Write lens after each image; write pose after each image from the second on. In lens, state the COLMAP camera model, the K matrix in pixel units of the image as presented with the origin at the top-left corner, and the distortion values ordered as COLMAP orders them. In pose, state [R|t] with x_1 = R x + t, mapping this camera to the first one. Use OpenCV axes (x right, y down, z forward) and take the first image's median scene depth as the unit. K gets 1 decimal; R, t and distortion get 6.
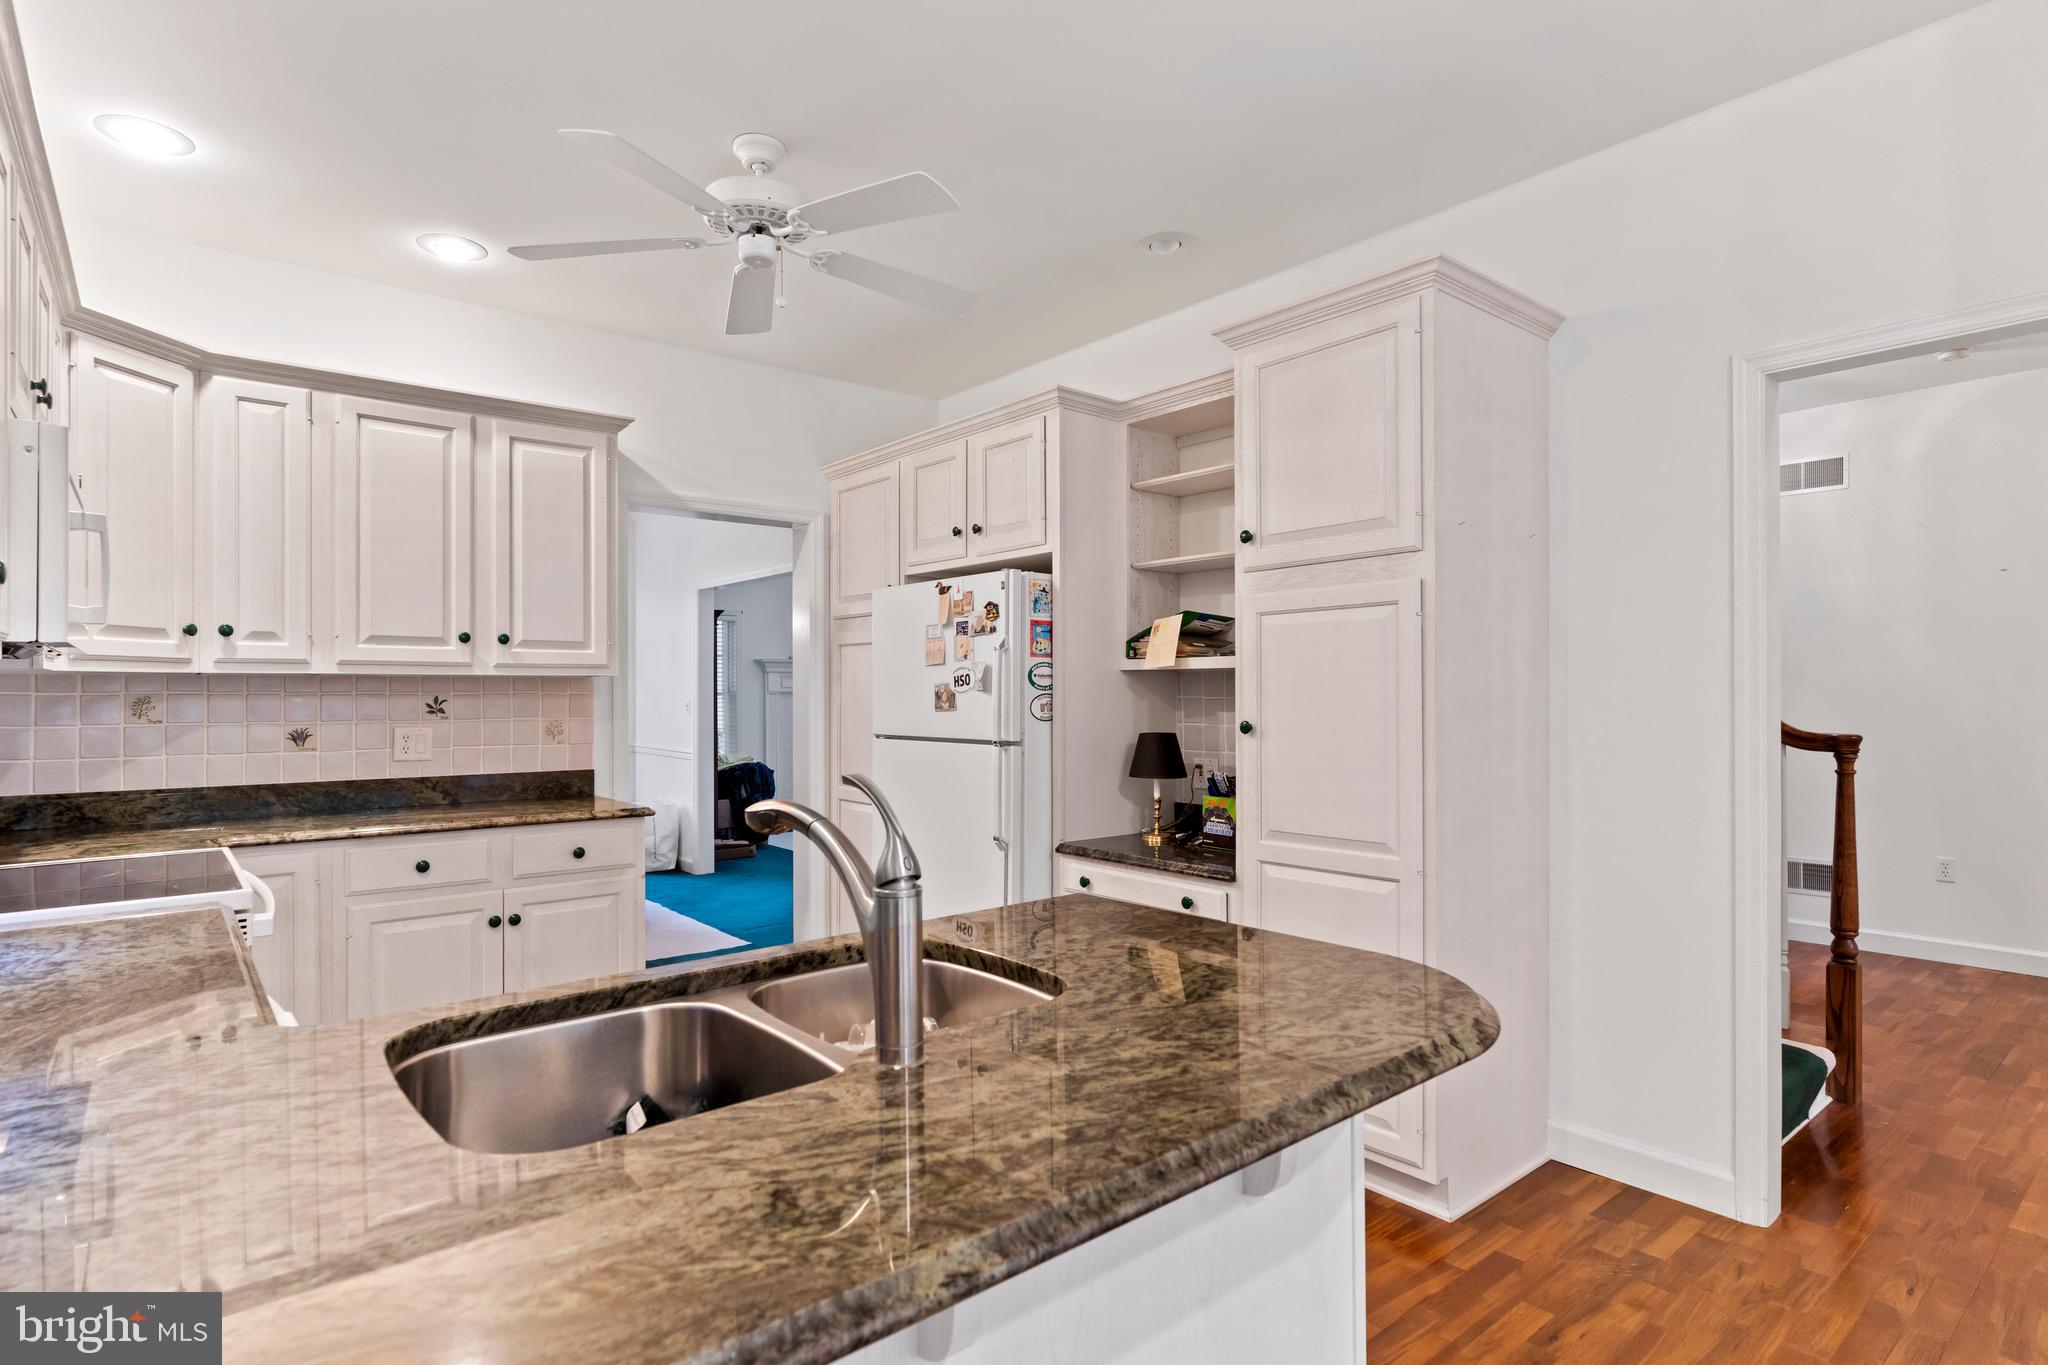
lens RADIAL K [[1043.8, 0, 1017.9], [0, 1043.8, 687.6], [0, 0, 1]] dist [-0.003682, 0.001372]
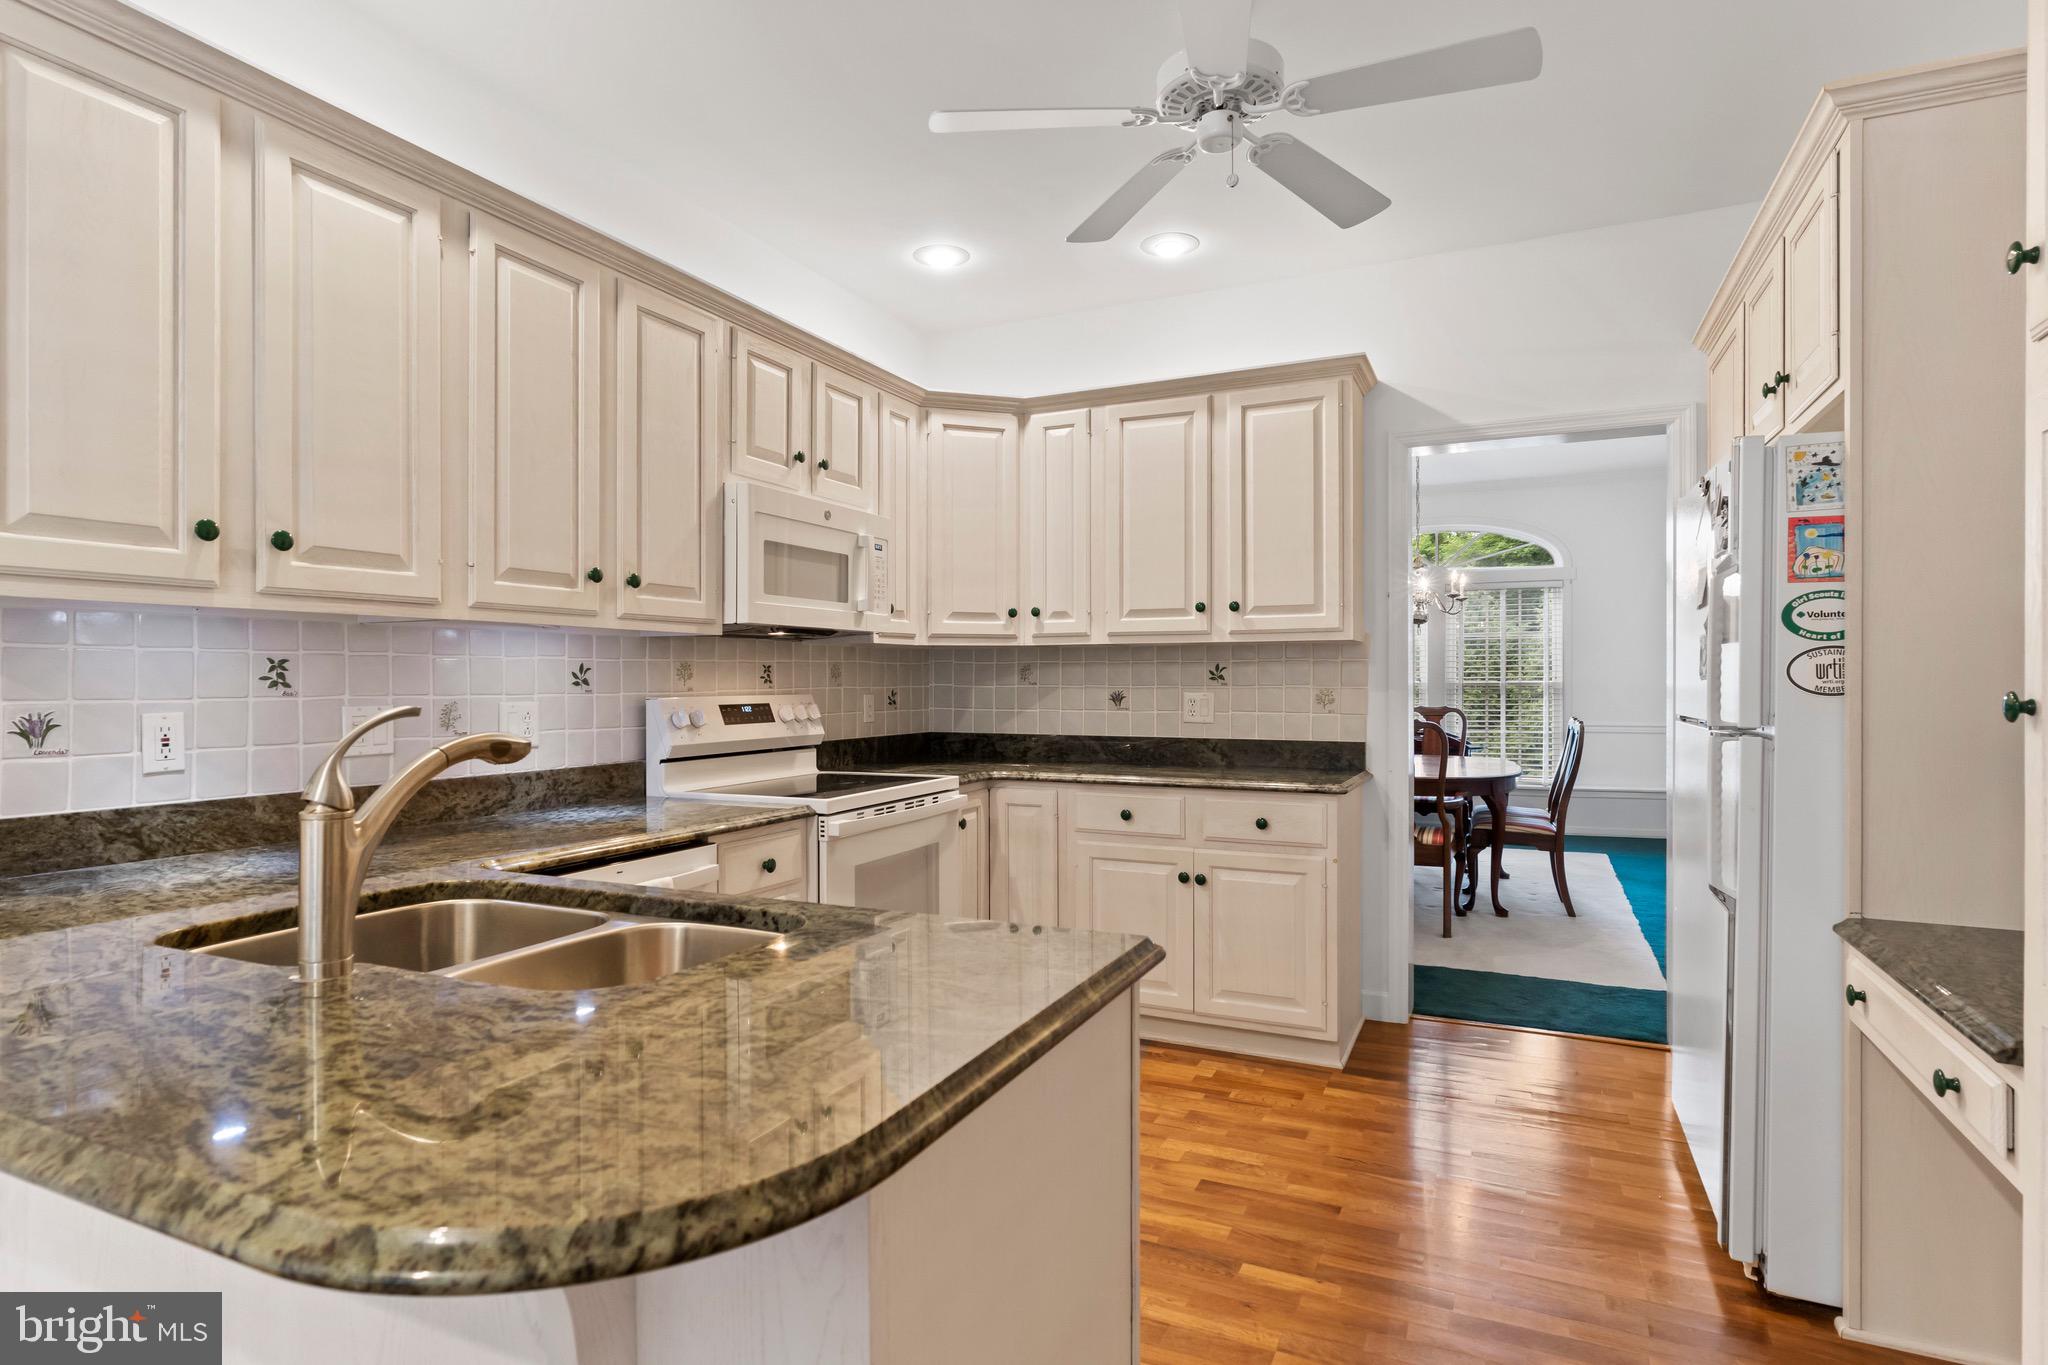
lens RADIAL K [[1060.2, 0, 1017.3], [0, 1060.2, 673.4], [0, 0, 1]] dist [-0.000863, 0.000588]
pose [[0.429769, -0.002796, -0.902935, 0.366155], [0.005745, 0.999983, -0.000362, 0.018881], [0.902921, -0.005032, 0.429778, 0.376288]]
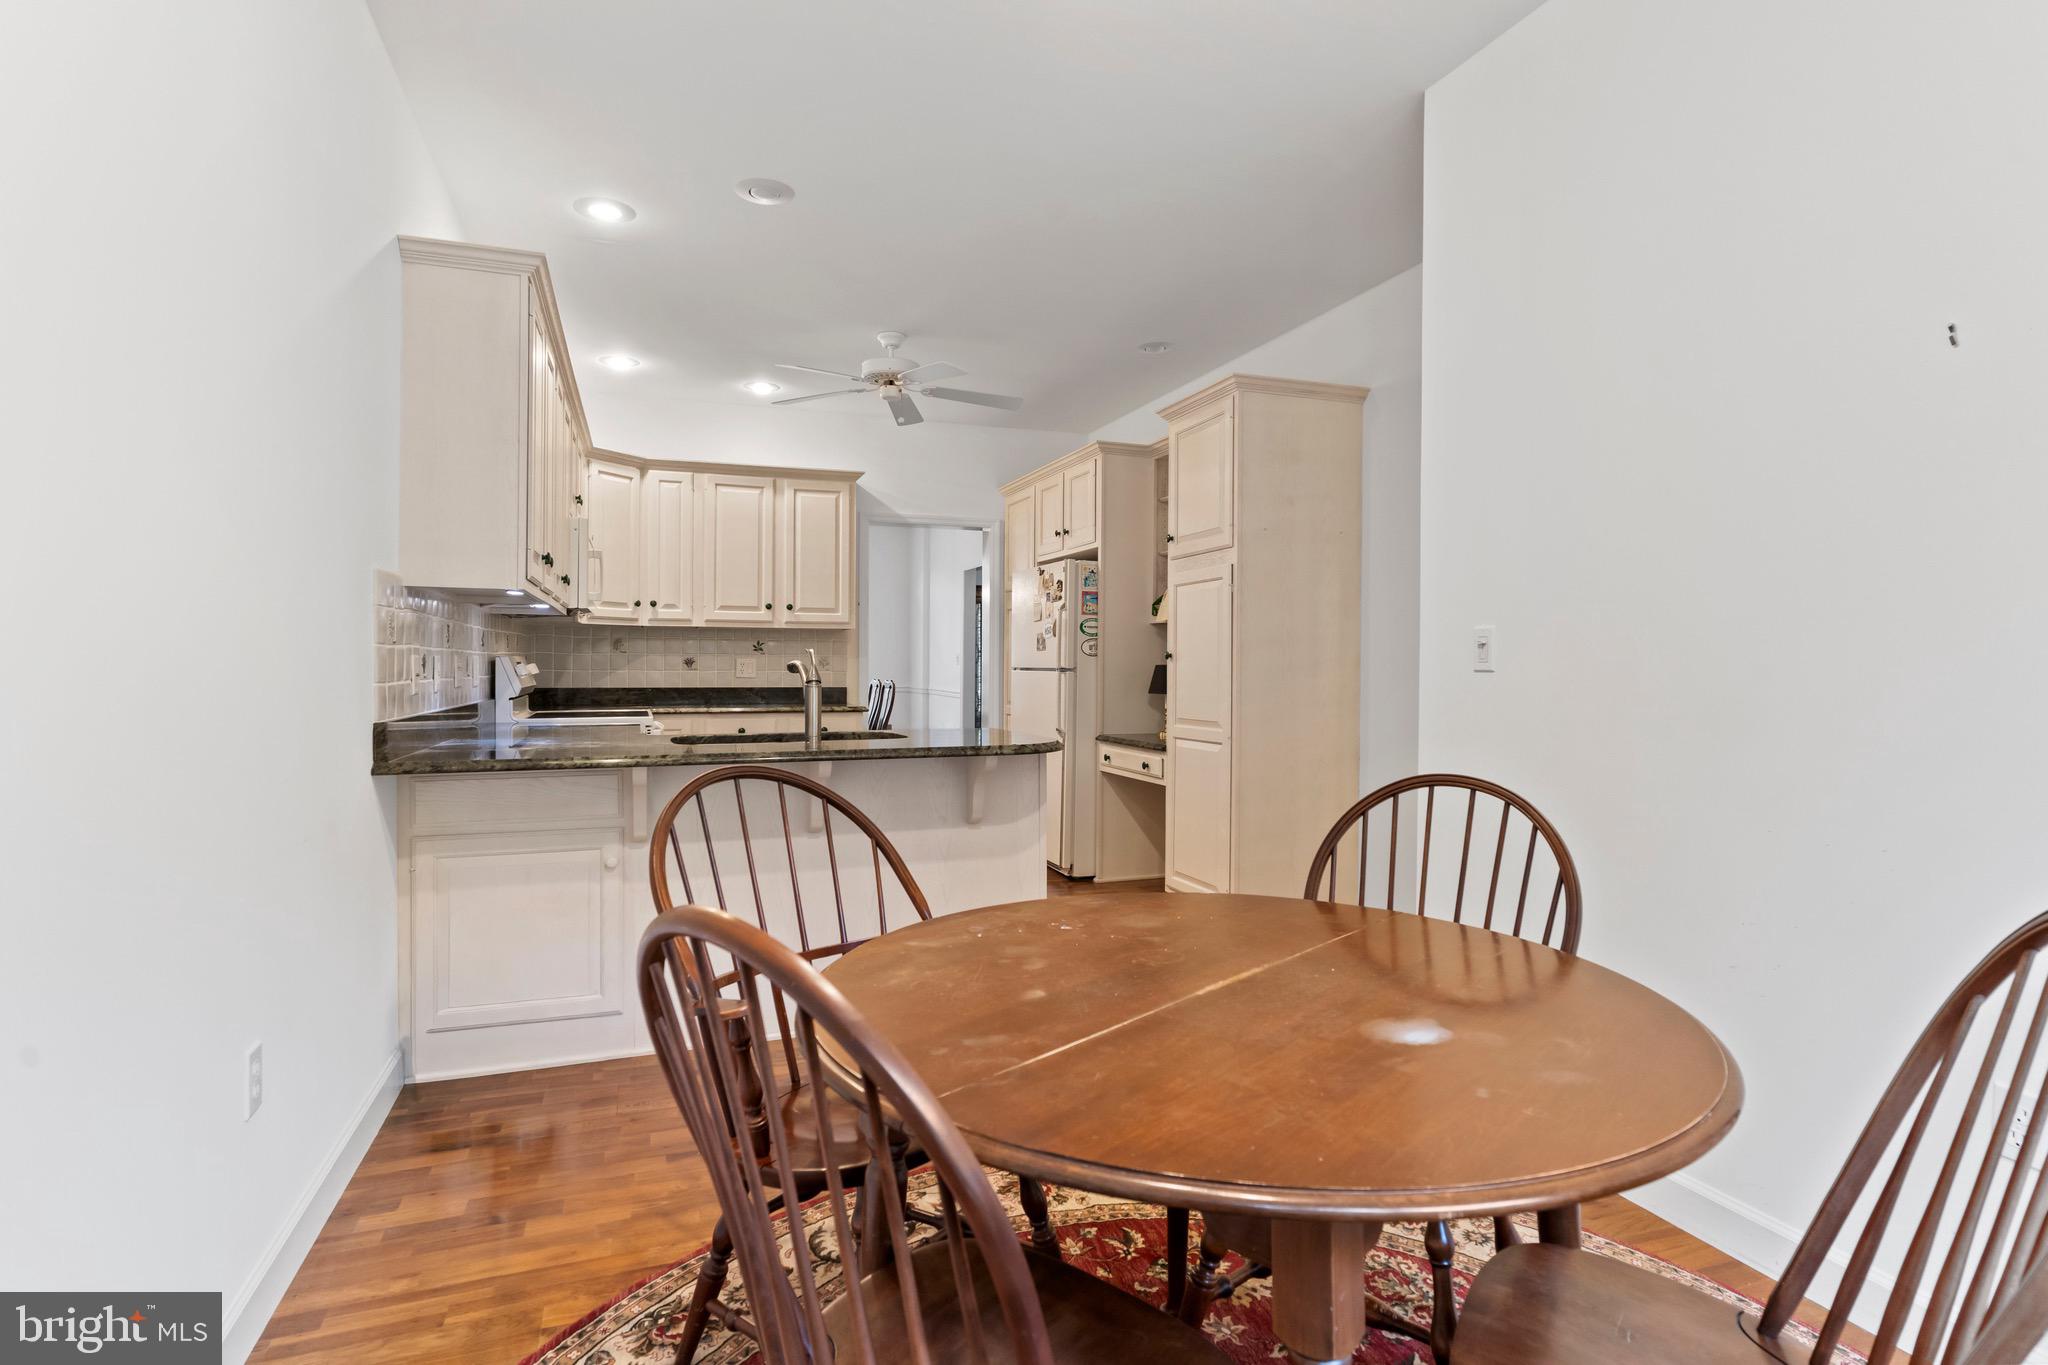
lens RADIAL K [[1036.4, 0, 1017.3], [0, 1036.4, 659.6], [0, 0, 1]] dist [-0.002451, 0.000064]
pose [[0.941891, 0.006294, -0.335860, 0.454958], [-0.005611, 0.999980, 0.003006, 0.034441], [0.335872, -0.000947, 0.941907, -0.507182]]
